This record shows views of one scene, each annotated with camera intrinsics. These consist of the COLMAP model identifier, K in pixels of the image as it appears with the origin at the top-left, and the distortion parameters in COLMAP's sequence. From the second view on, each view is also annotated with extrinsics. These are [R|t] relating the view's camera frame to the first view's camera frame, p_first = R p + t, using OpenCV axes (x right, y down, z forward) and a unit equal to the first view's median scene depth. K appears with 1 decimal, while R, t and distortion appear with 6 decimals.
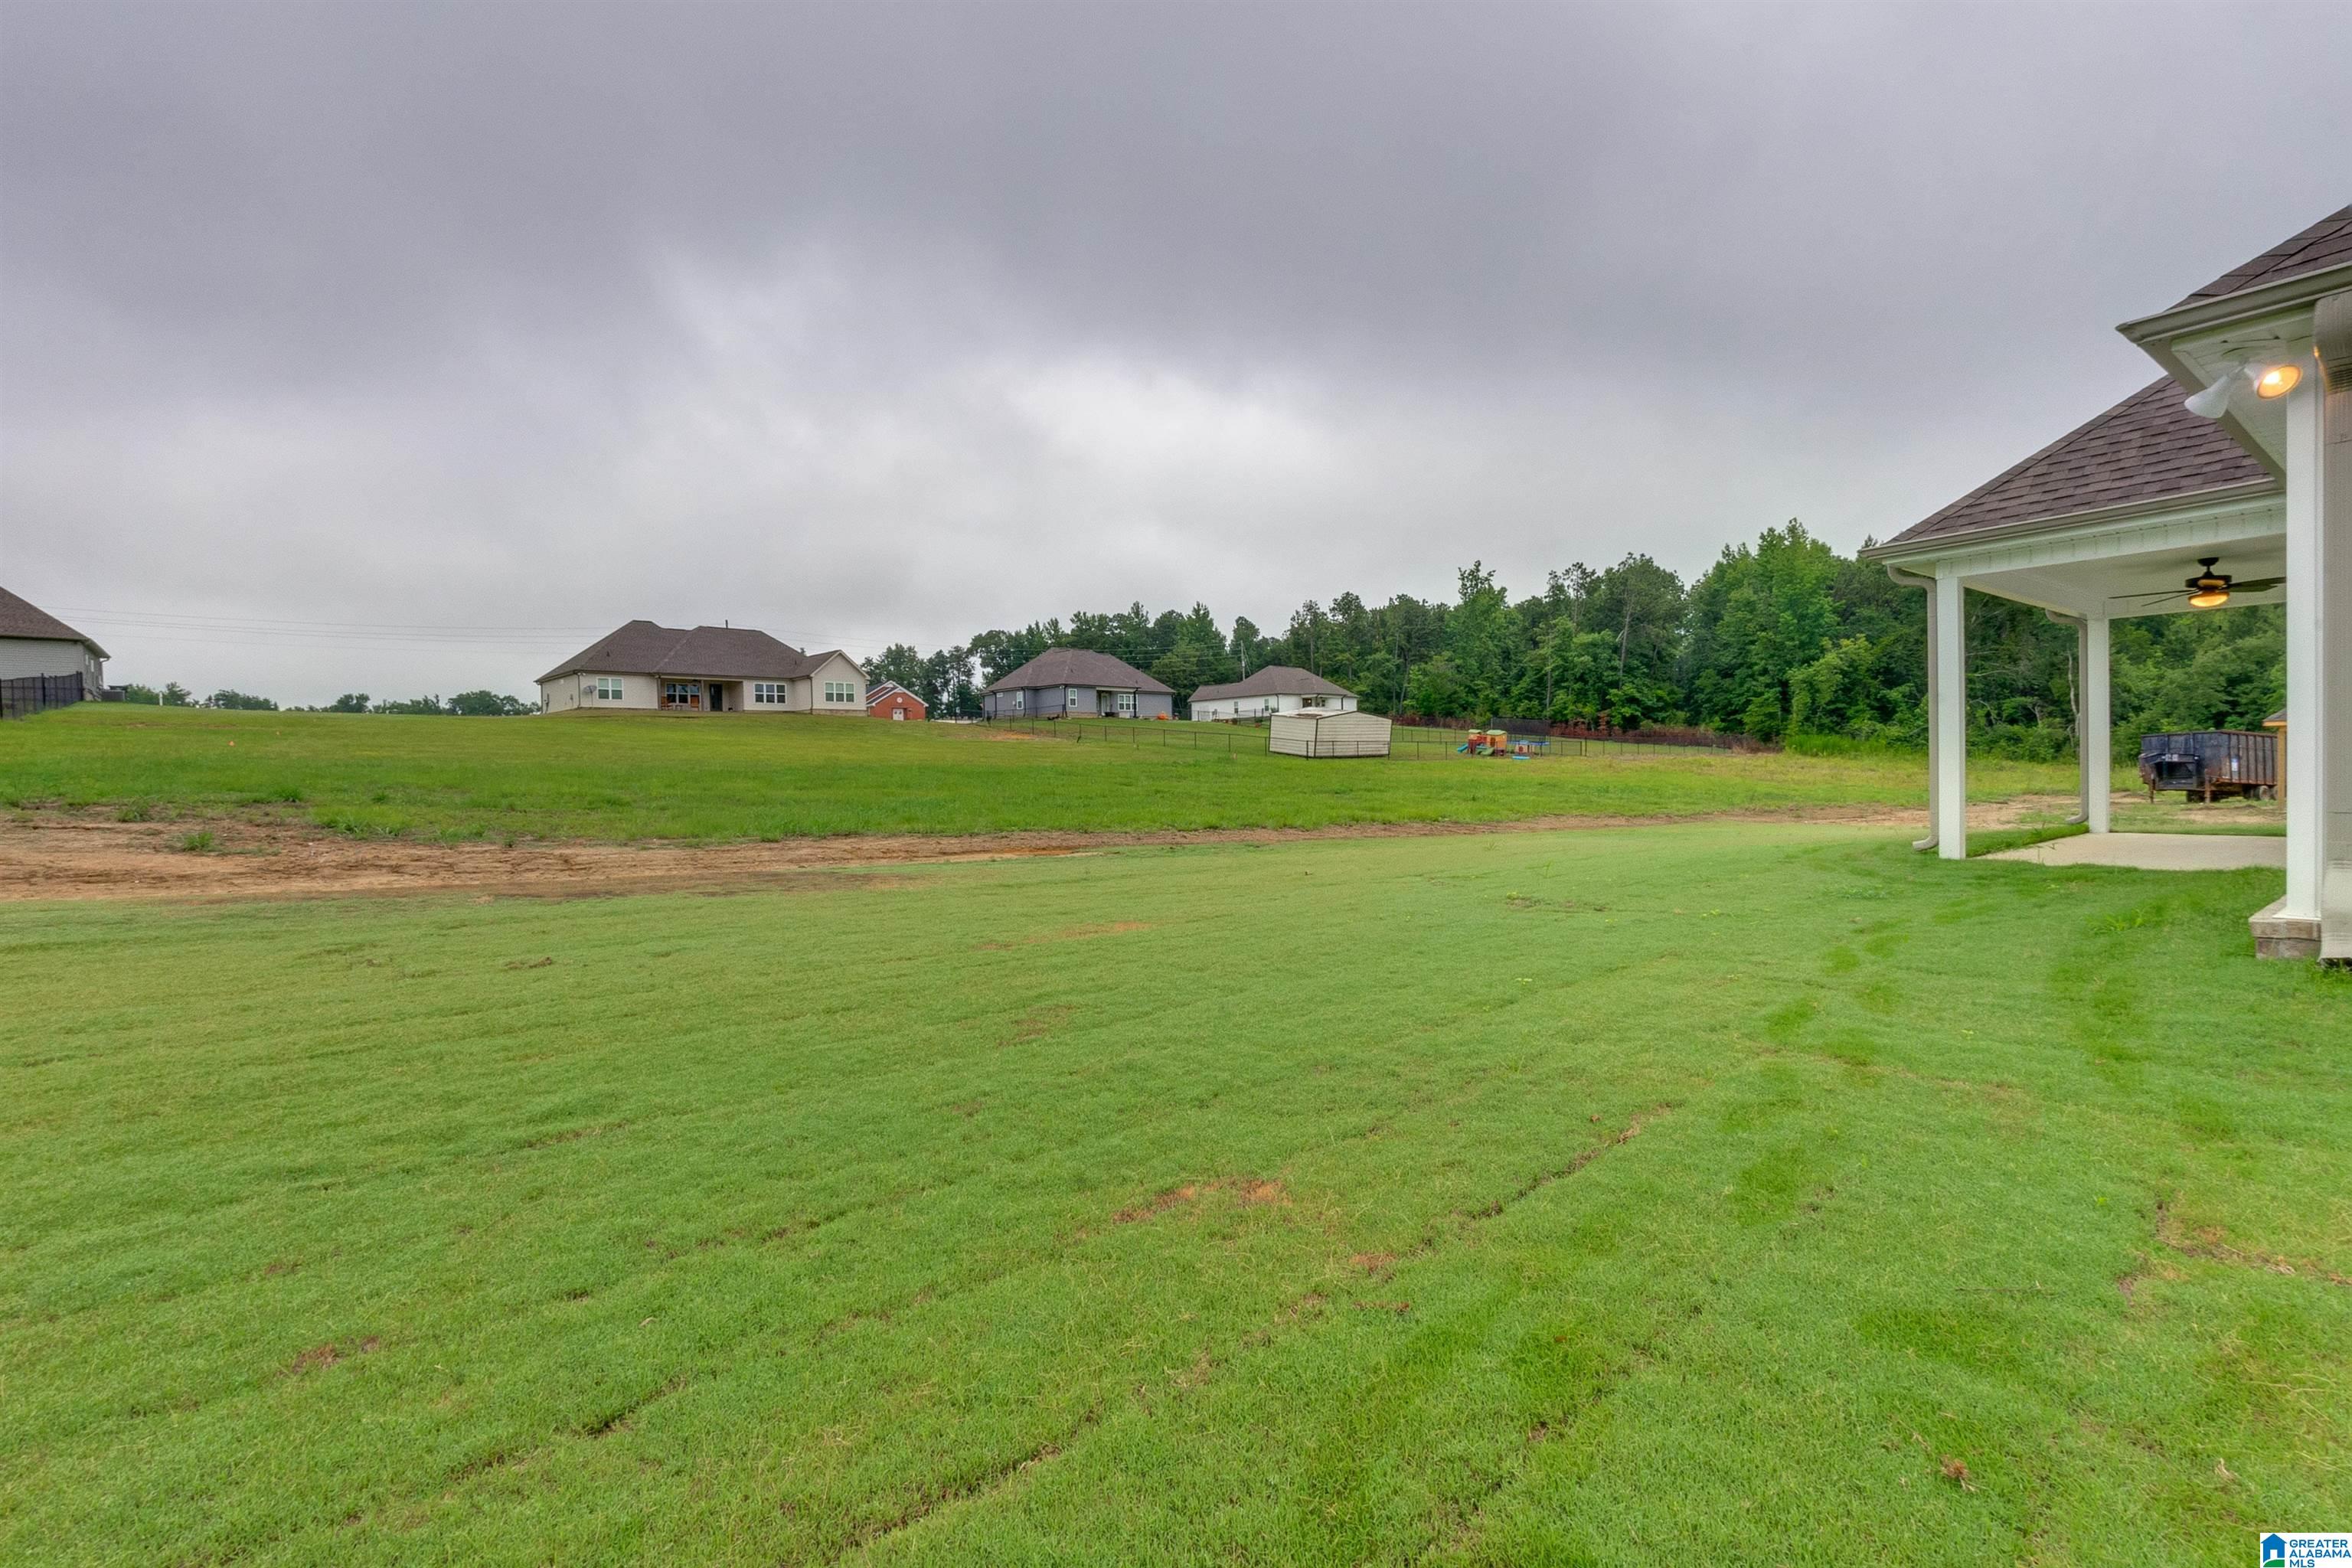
lens RADIAL K [[1002.3, 0, 1176.0], [0, 1002.3, 784.0], [0, 0, 1]] dist [-0.004679, 0.000445]
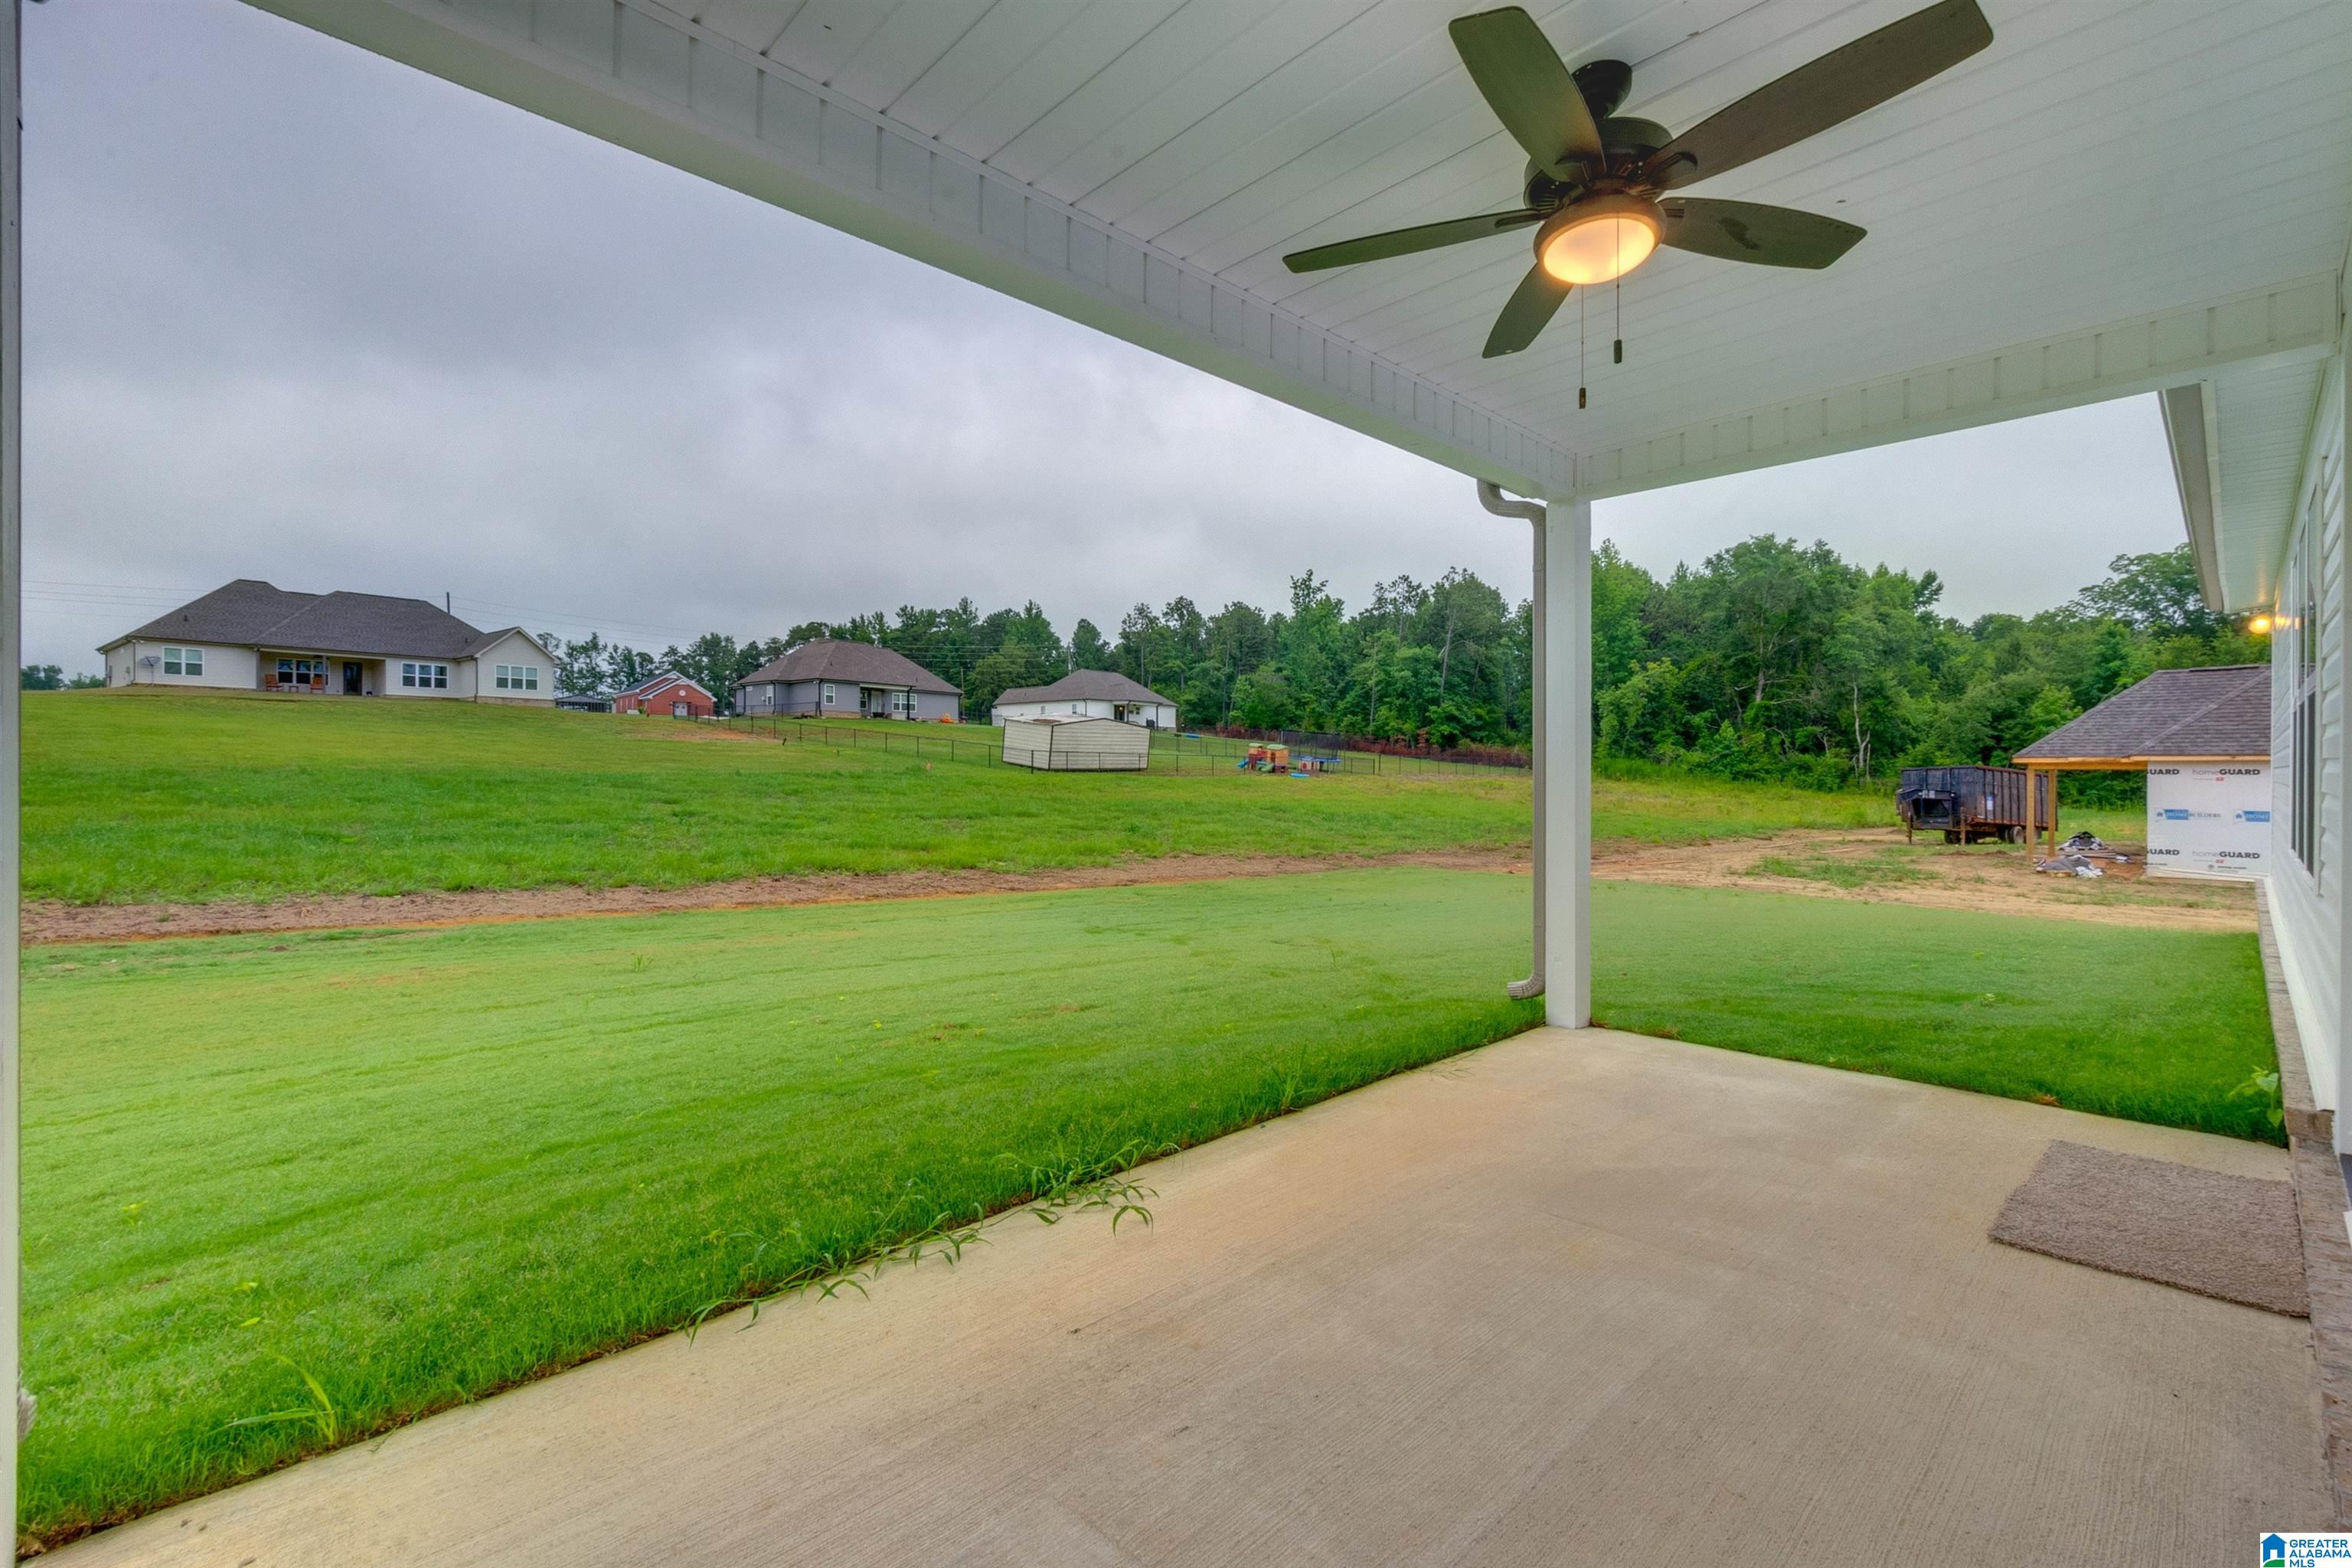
lens RADIAL K [[1026.0, 0, 1176.2], [0, 1026.0, 774.3], [0, 0, 1]] dist [-0.002243, 0.000048]
pose [[0.990790, 0.023805, 0.133297, 0.067242], [-0.021326, 0.999573, -0.019990, -0.003954], [-0.133716, 0.016963, 0.990874, 0.057482]]
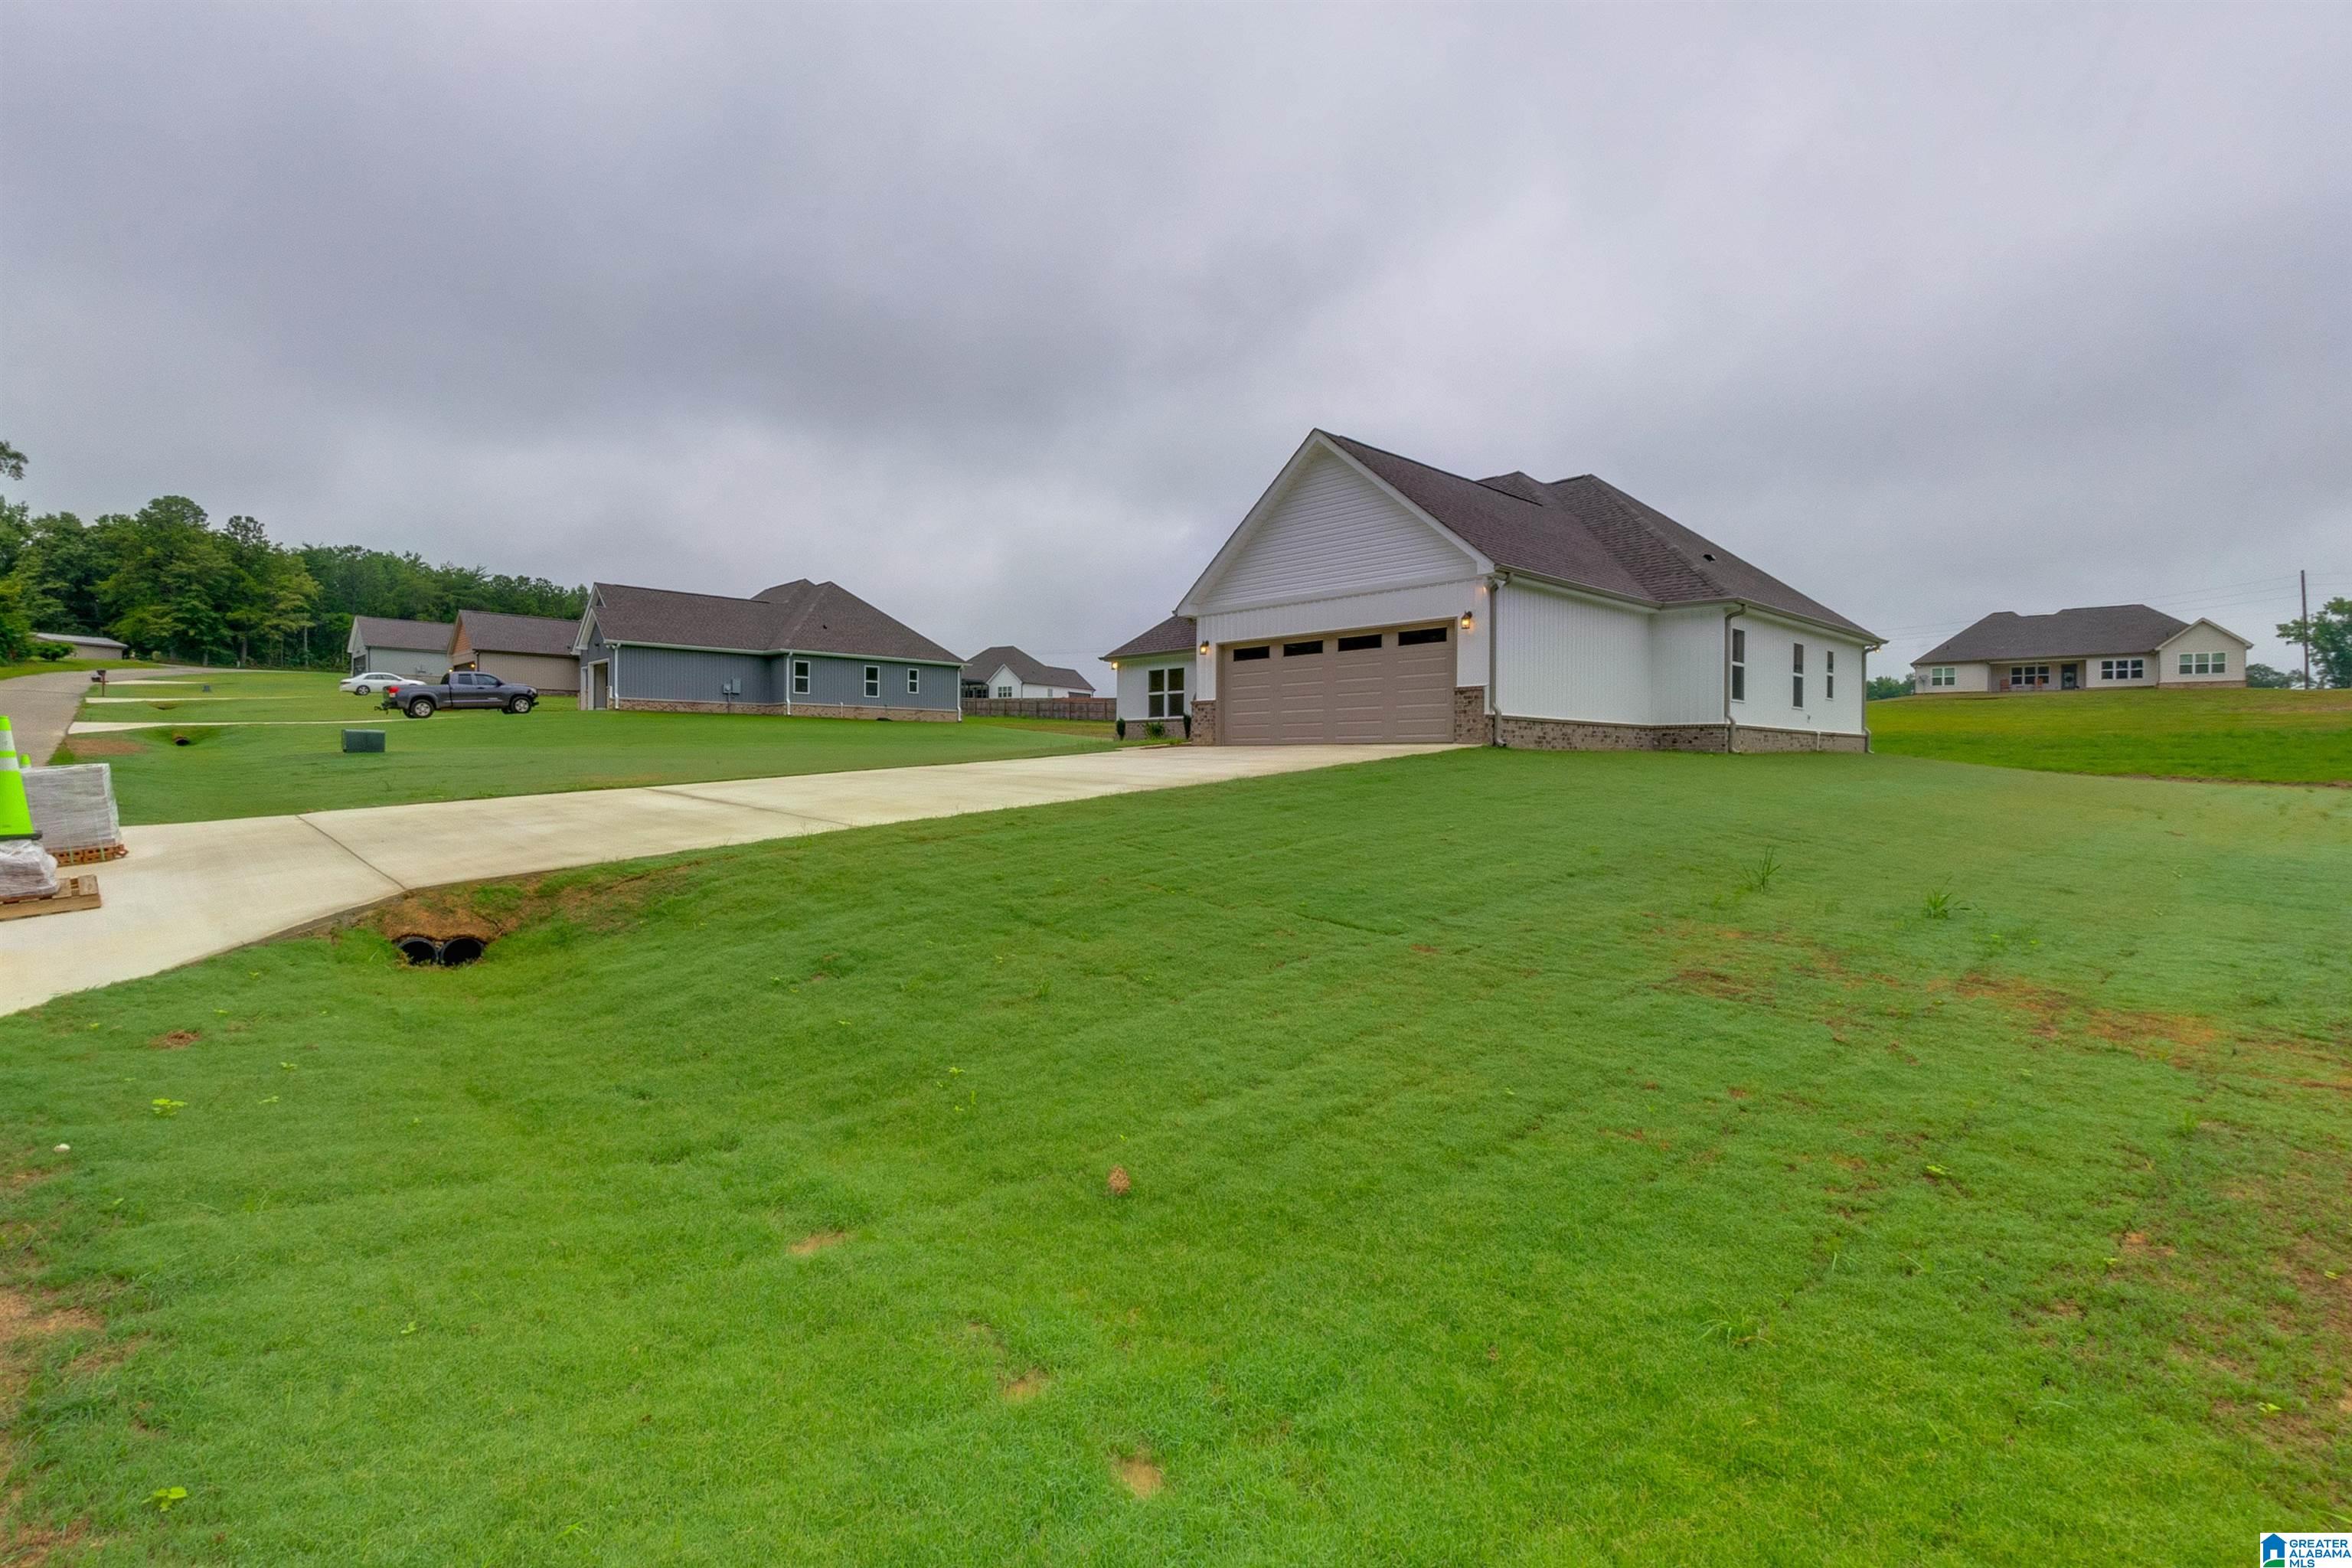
lens RADIAL K [[1026.0, 0, 1176.2], [0, 1026.0, 774.3], [0, 0, 1]] dist [-0.002243, 0.000048]
pose [[0.118291, 0.035559, -0.992342, 0.354952], [-0.027363, 0.999096, 0.032540, 0.005424], [0.992602, 0.023305, 0.119158, -0.047839]]
